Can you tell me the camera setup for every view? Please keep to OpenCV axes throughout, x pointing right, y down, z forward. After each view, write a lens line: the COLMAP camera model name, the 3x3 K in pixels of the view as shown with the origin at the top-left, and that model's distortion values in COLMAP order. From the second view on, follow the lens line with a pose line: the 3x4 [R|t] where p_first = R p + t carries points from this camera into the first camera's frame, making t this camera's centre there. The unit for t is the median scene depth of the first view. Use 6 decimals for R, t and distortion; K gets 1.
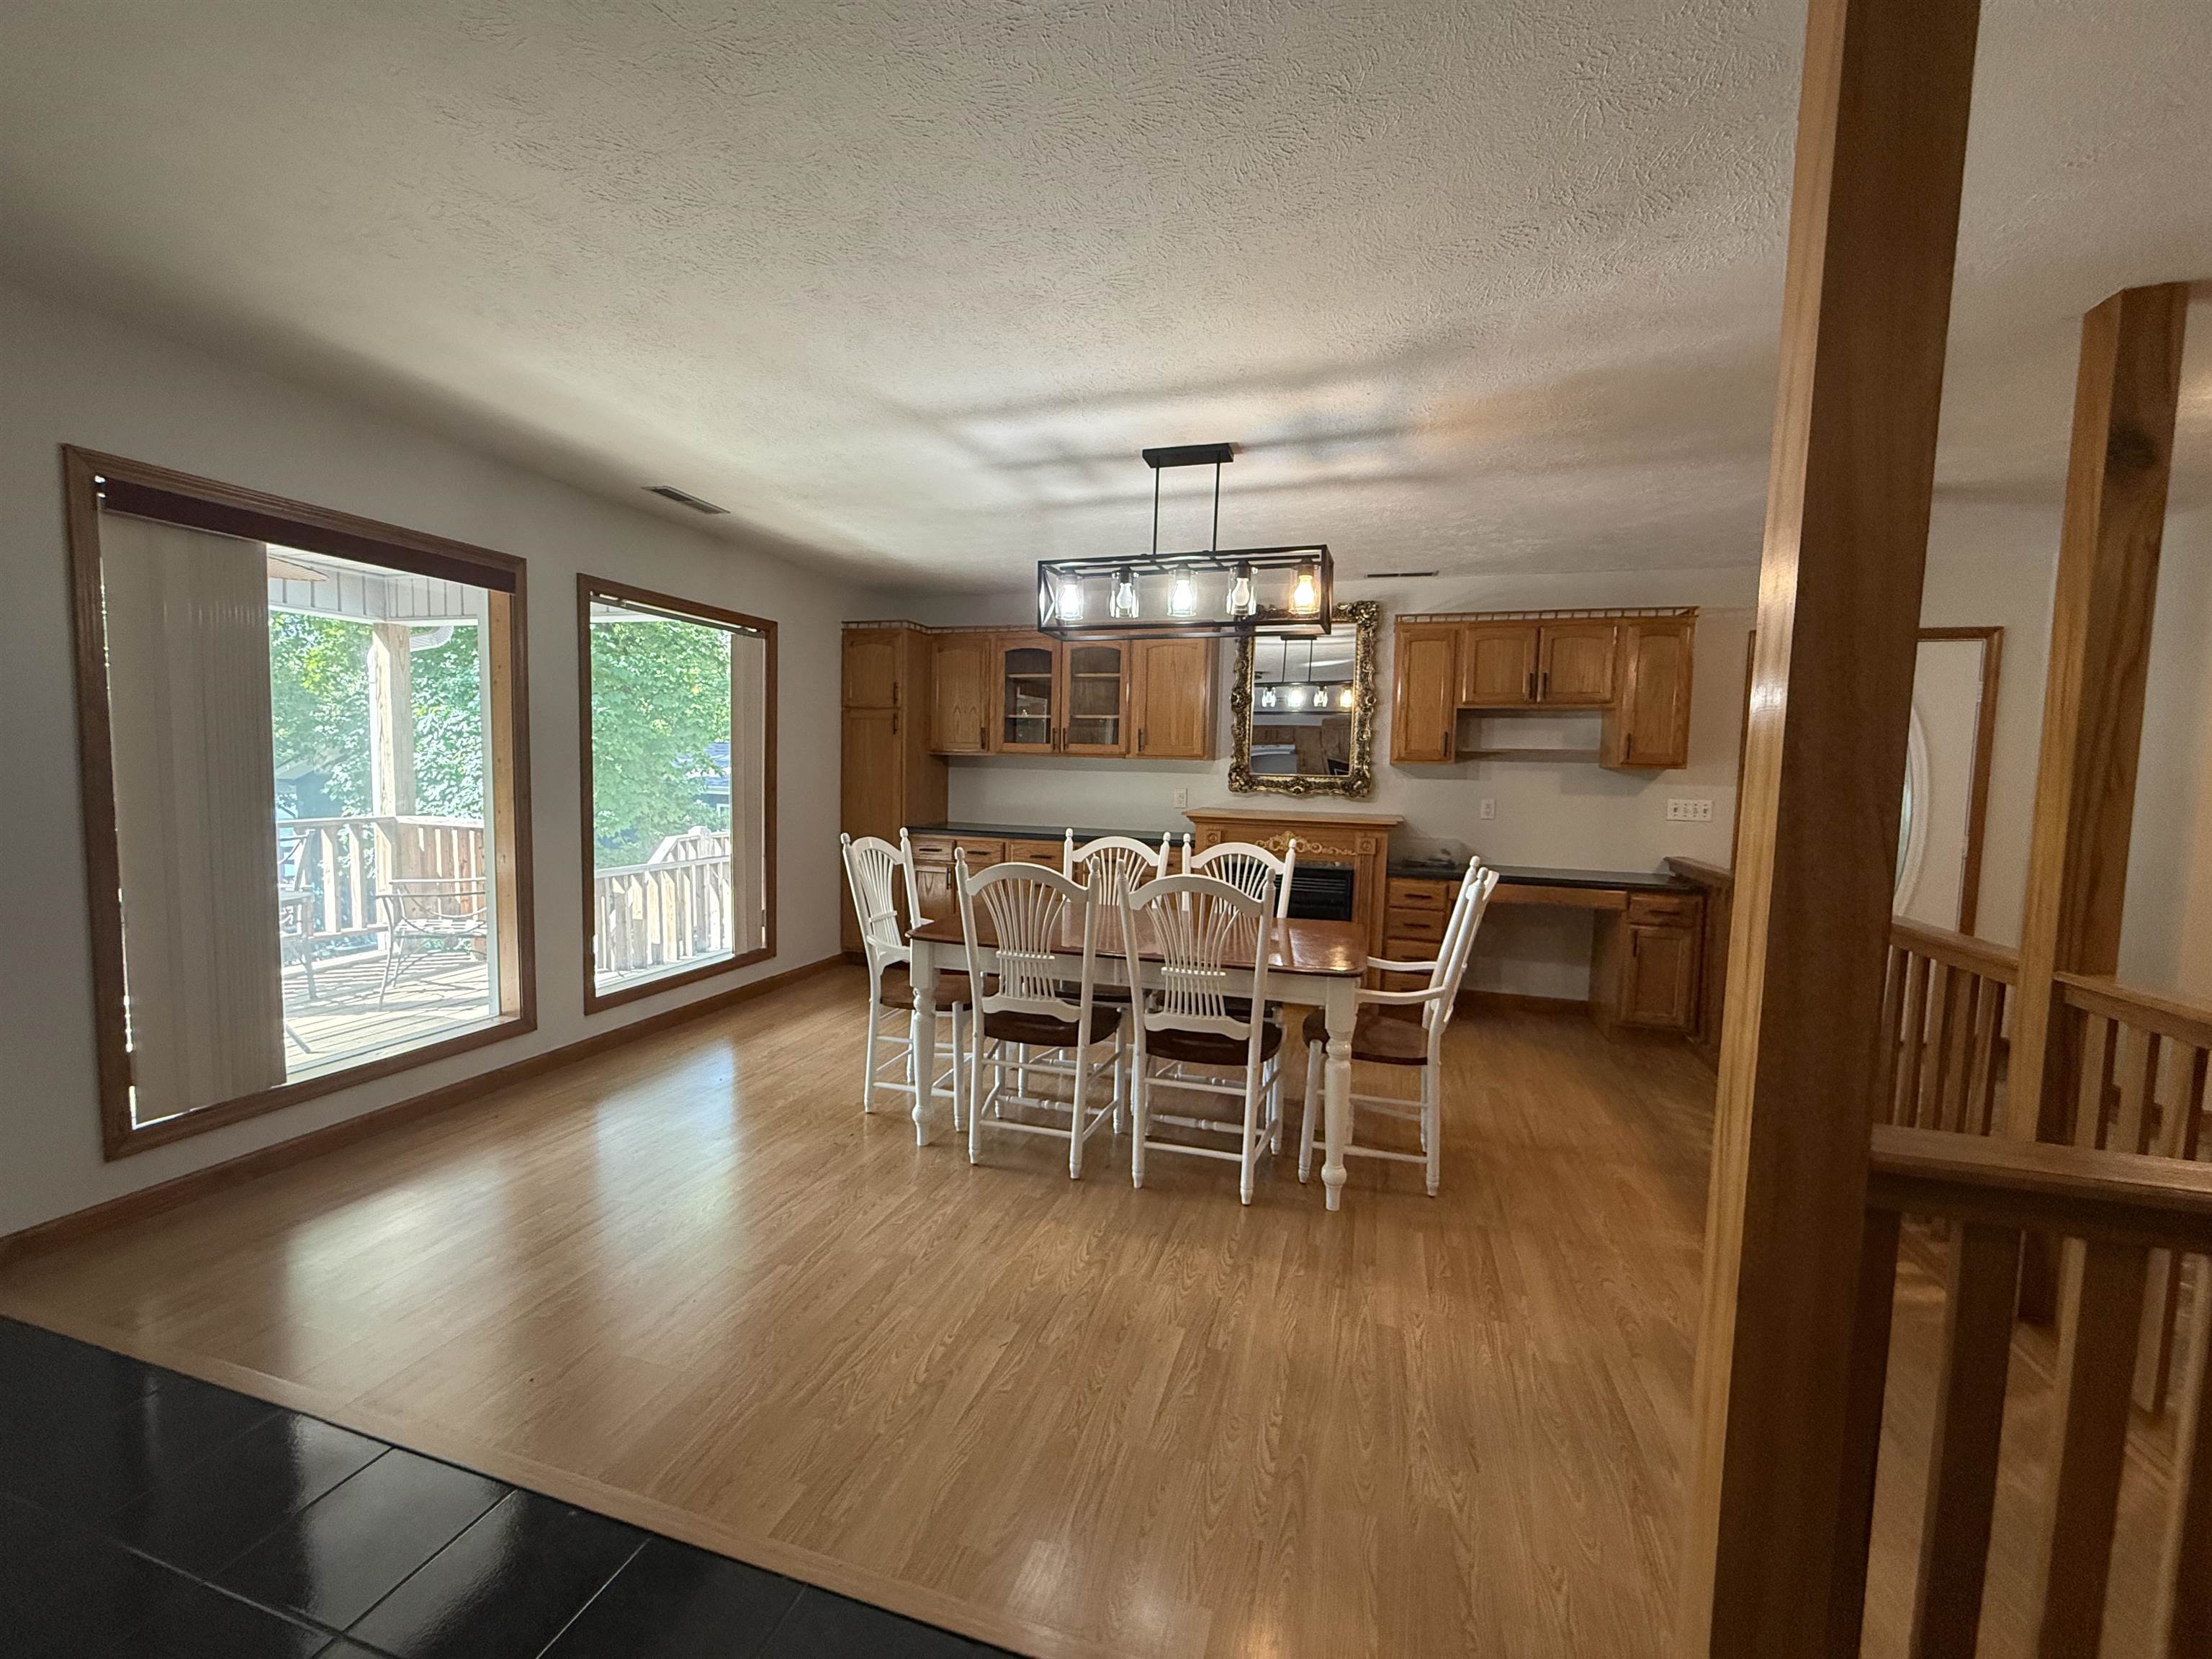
lens RADIAL K [[882.8, 0, 1102.6], [0, 882.8, 834.2], [0, 0, 1]] dist [0.000310, -0.000588]
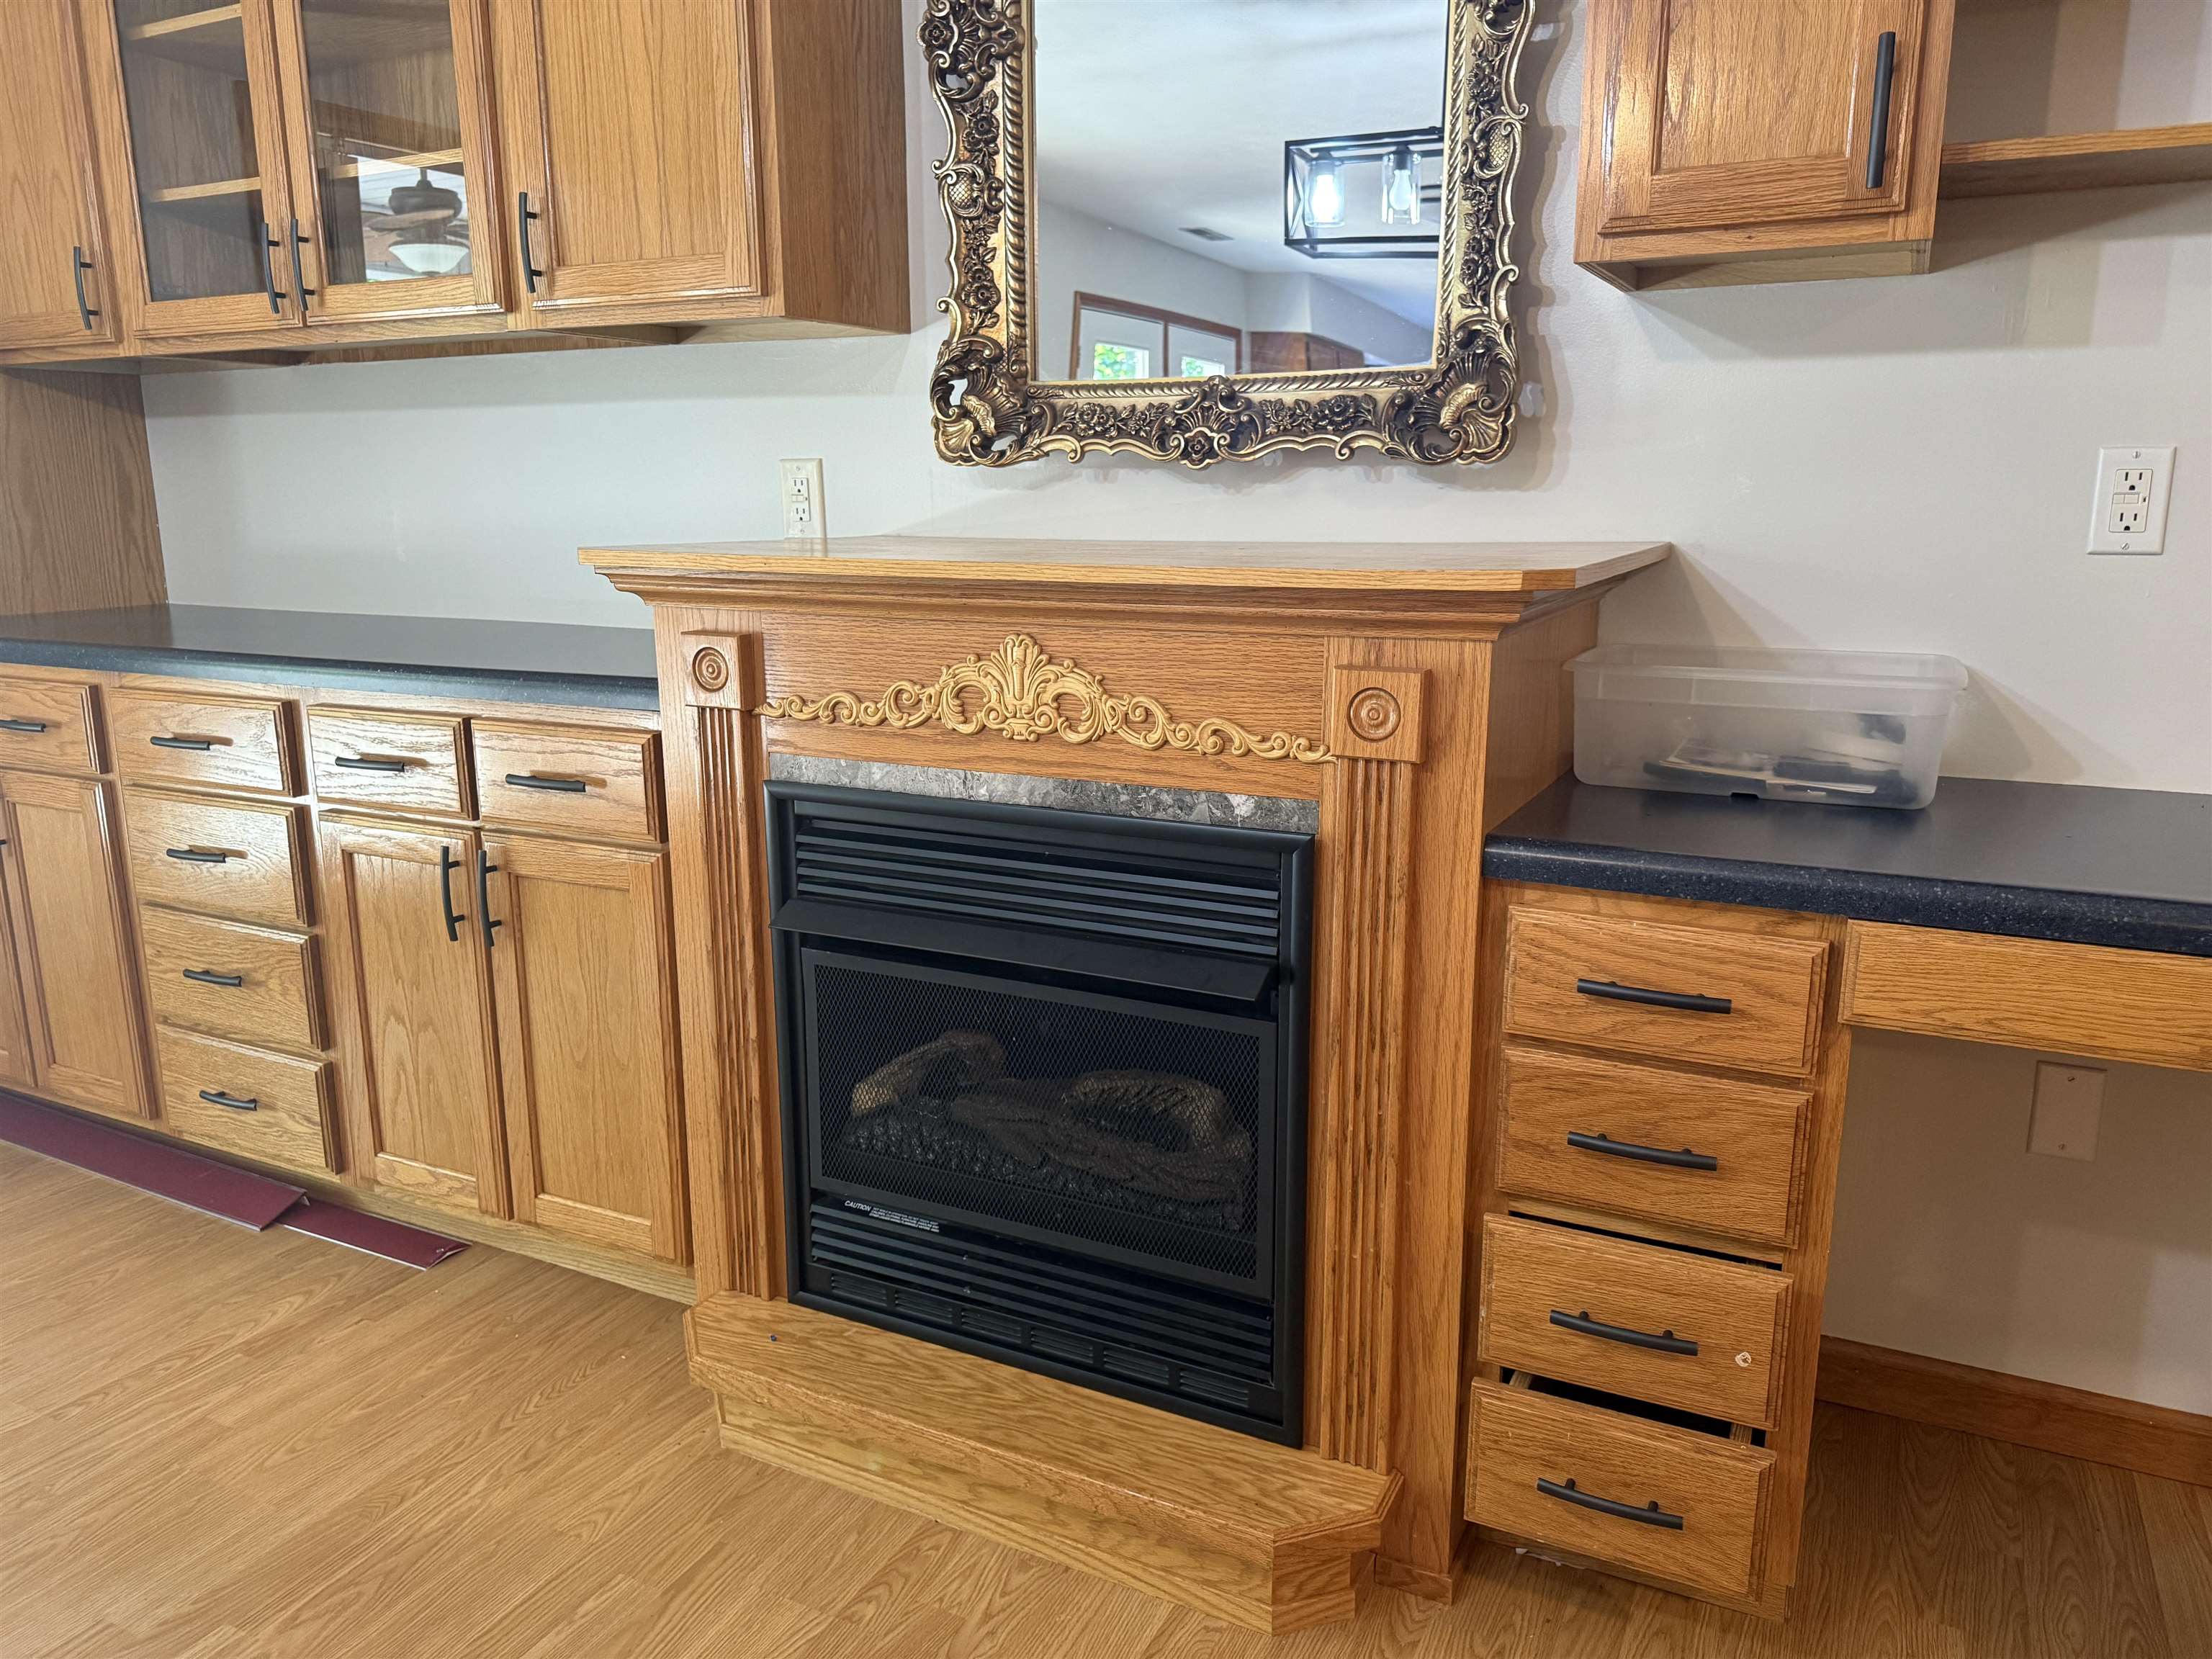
lens RADIAL K [[1561.3, 0, 1110.0], [0, 1561.3, 821.4], [0, 0, 1]] dist [0.041760, -0.050276]
pose [[0.985516, 0.007676, -0.169406, 0.281226], [0.013538, 0.992225, 0.123718, -0.004610], [0.169039, -0.124219, 0.977750, 0.631081]]
